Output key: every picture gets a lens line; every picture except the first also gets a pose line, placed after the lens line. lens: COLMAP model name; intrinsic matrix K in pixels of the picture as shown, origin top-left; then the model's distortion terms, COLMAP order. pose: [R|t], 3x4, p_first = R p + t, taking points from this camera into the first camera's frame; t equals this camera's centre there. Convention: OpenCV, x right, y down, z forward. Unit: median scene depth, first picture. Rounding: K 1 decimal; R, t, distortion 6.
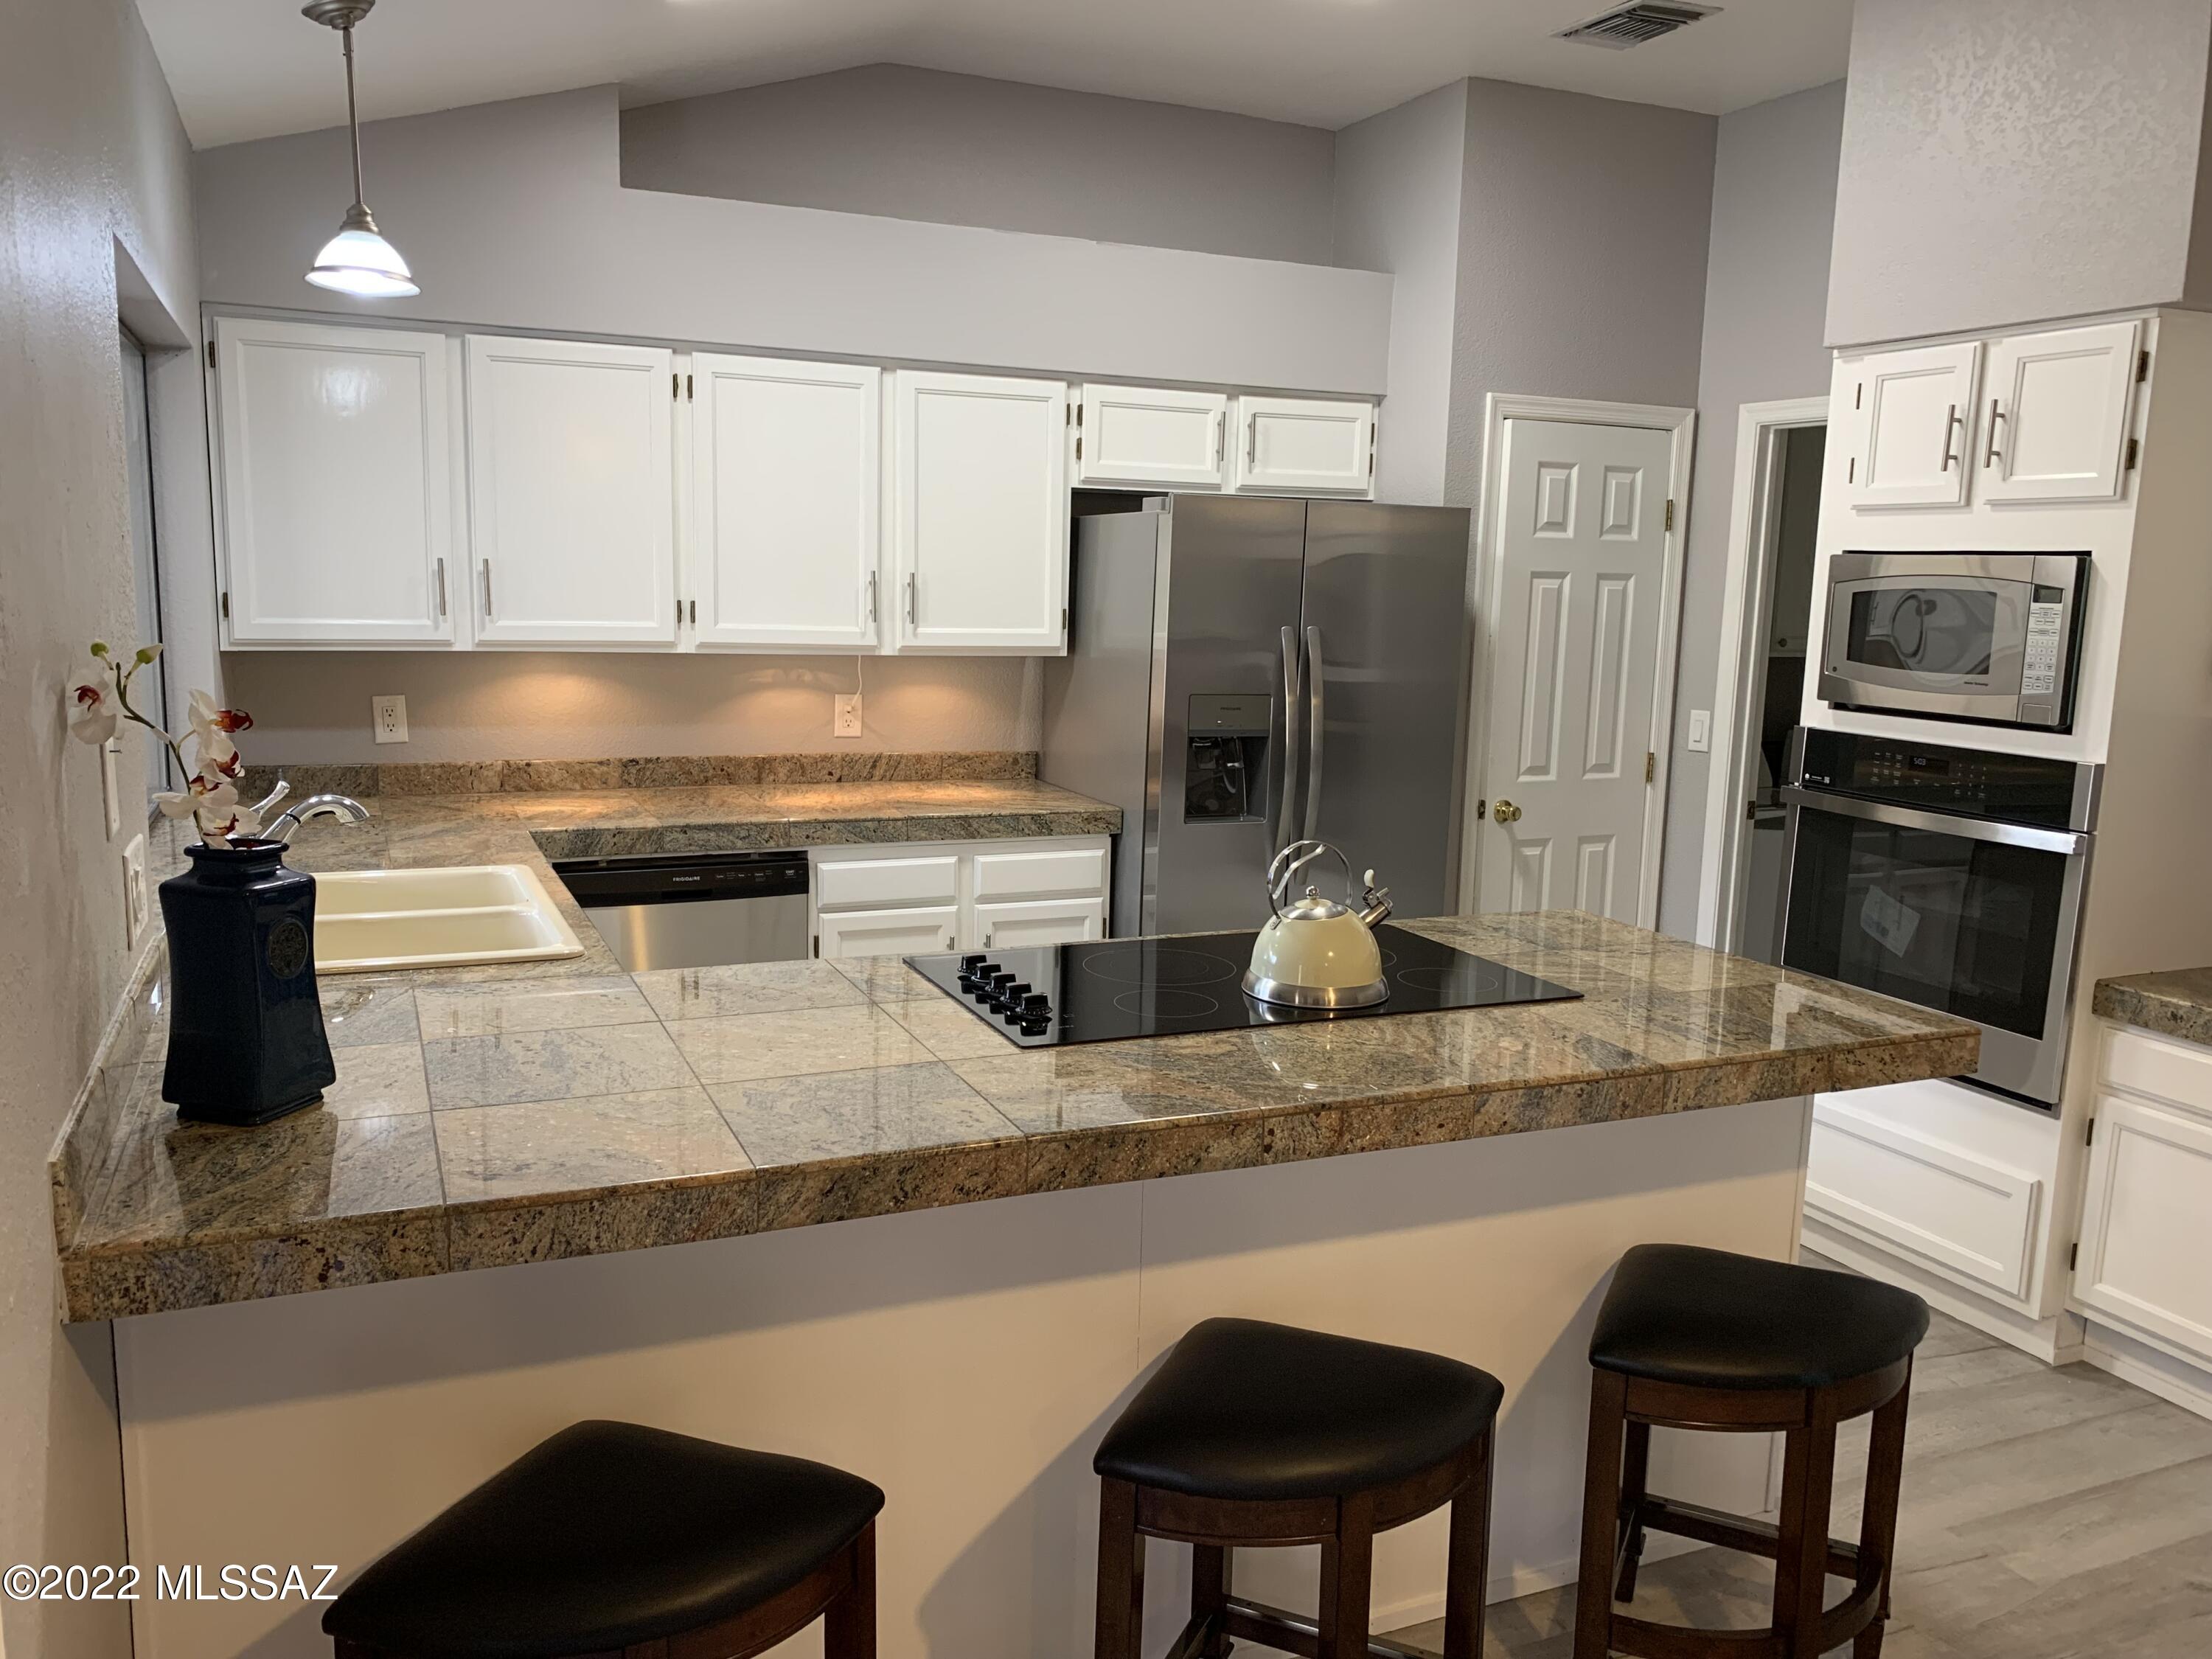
lens RADIAL K [[1680.5, 0, 1106.0], [0, 1680.5, 829.5], [0, 0, 1]] dist [0.161121, -0.371077]
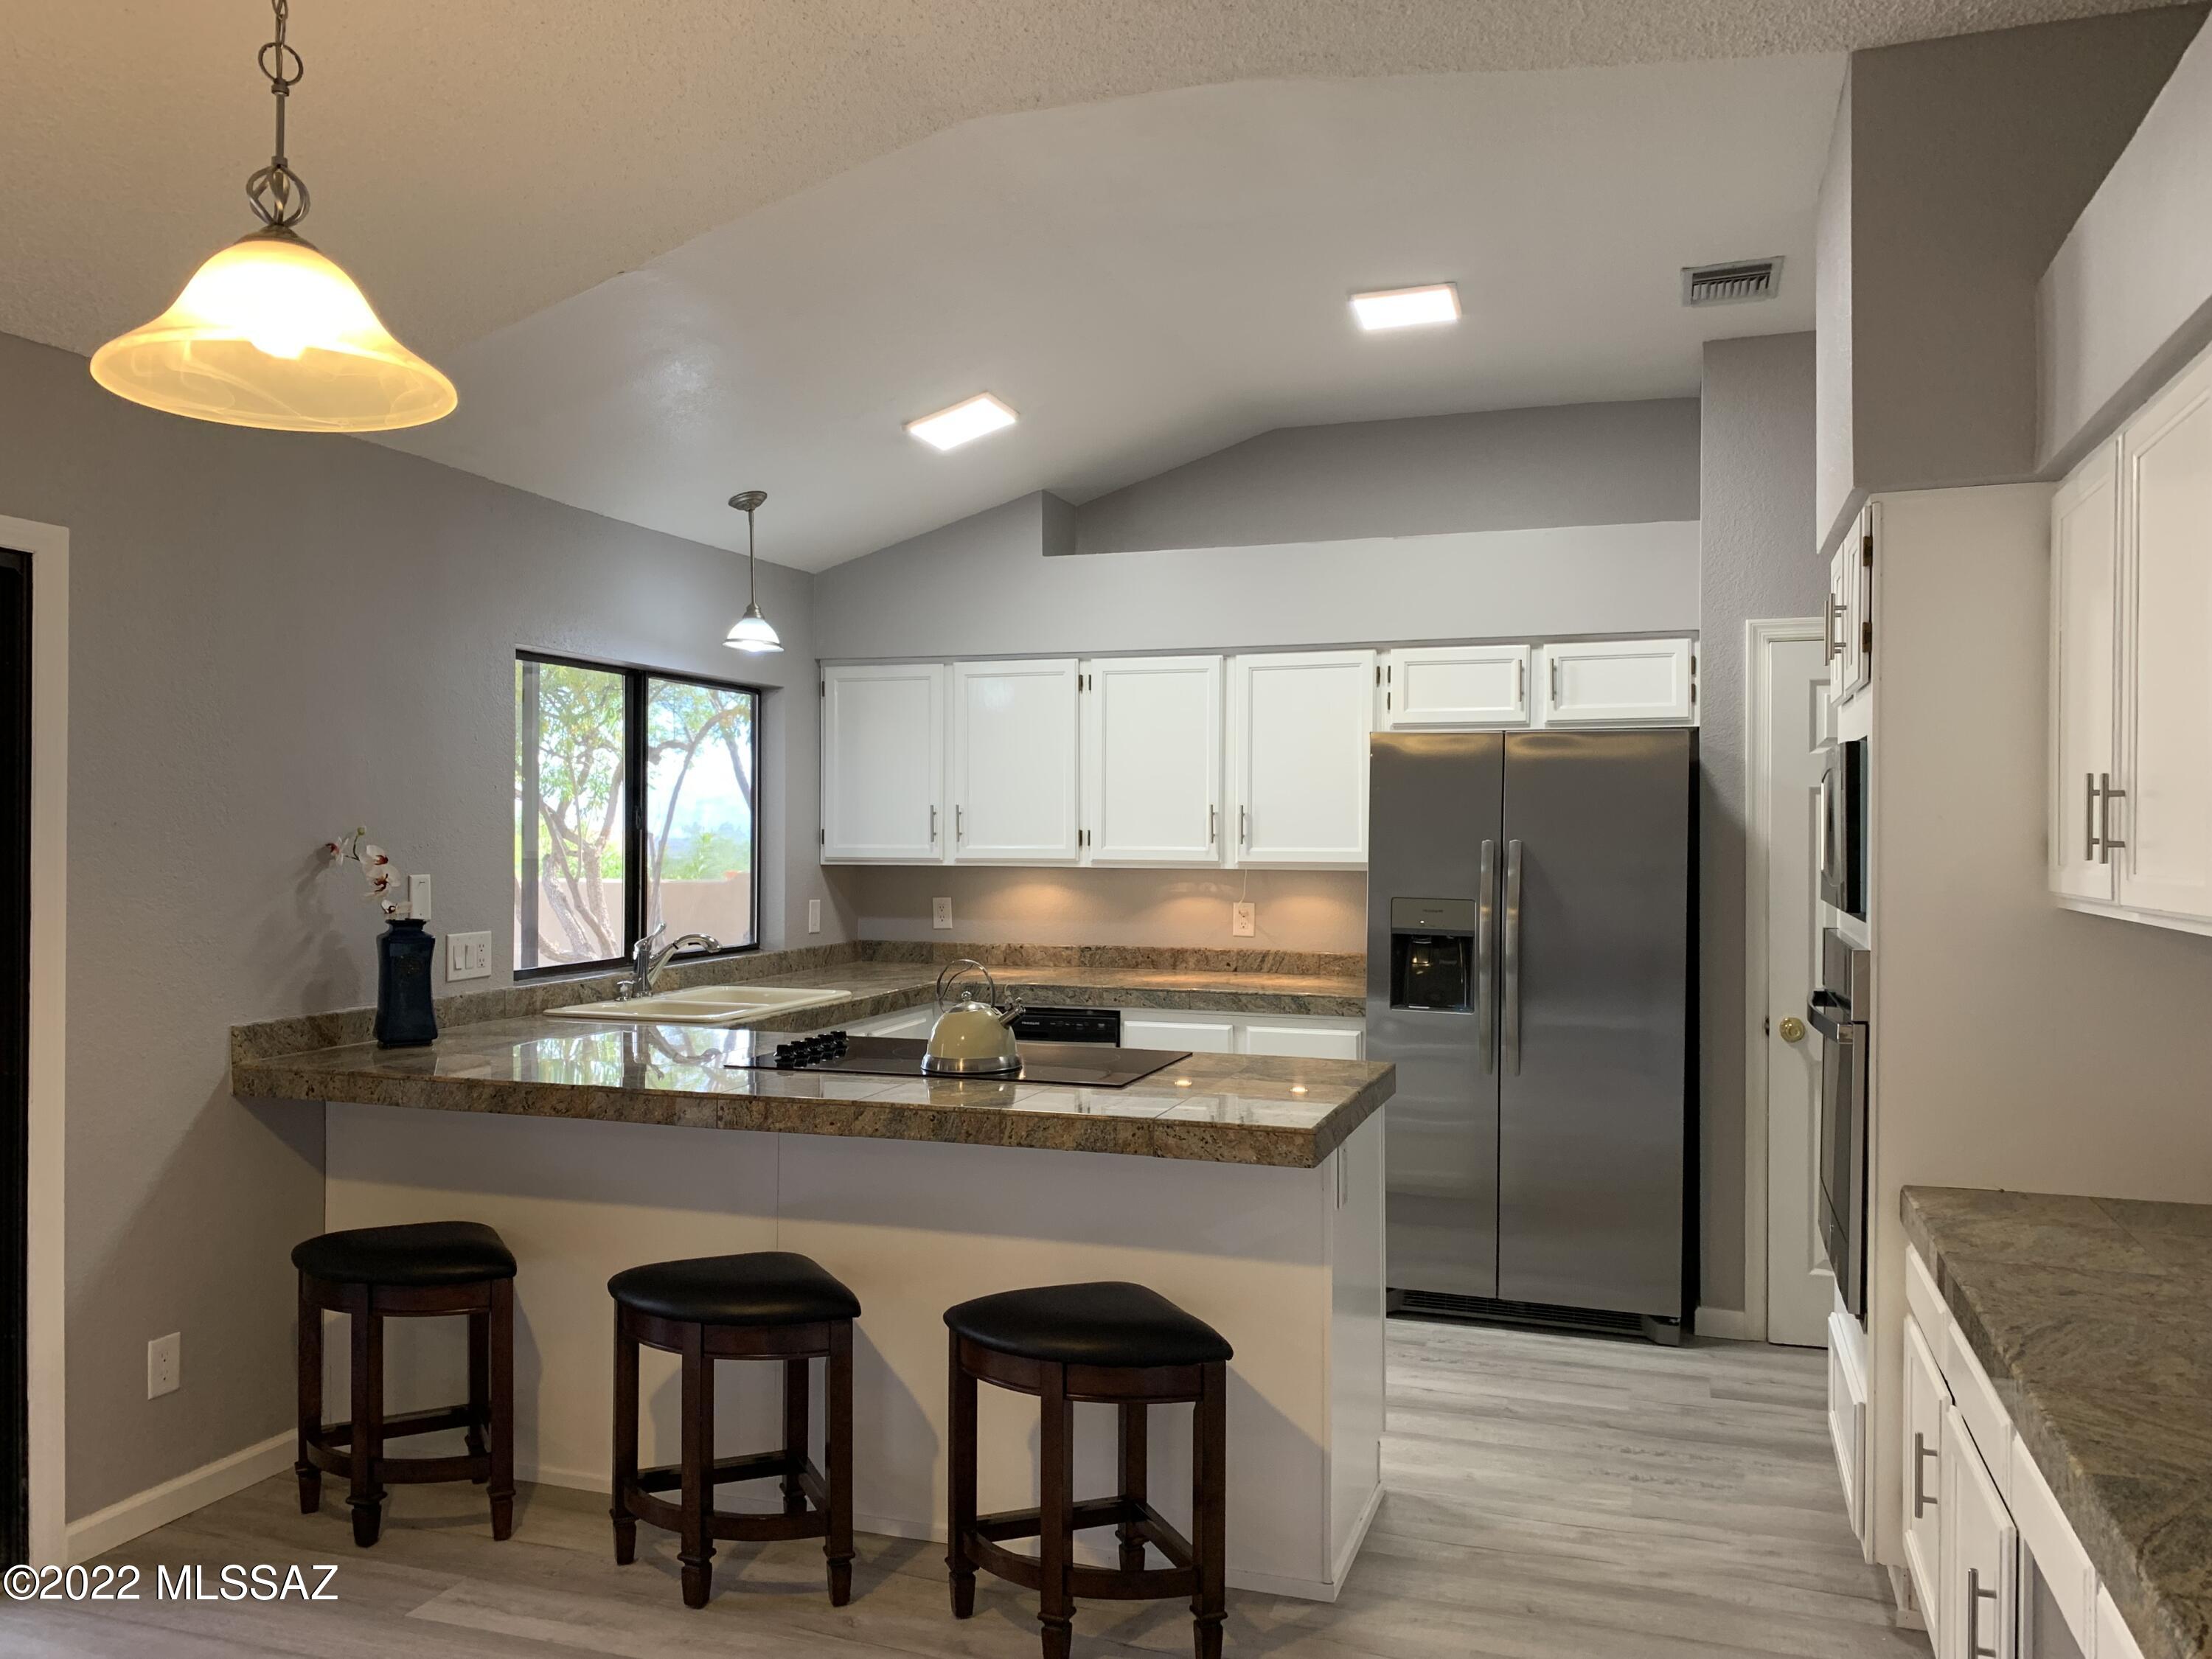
lens RADIAL K [[1680.5, 0, 1106.0], [0, 1680.5, 829.5], [0, 0, 1]] dist [0.161121, -0.371077]
pose [[0.736246, -0.022749, -0.676331, 0.689070], [-0.087774, 0.987782, -0.128774, 0.041446], [0.670997, 0.154174, 0.725254, 0.001722]]
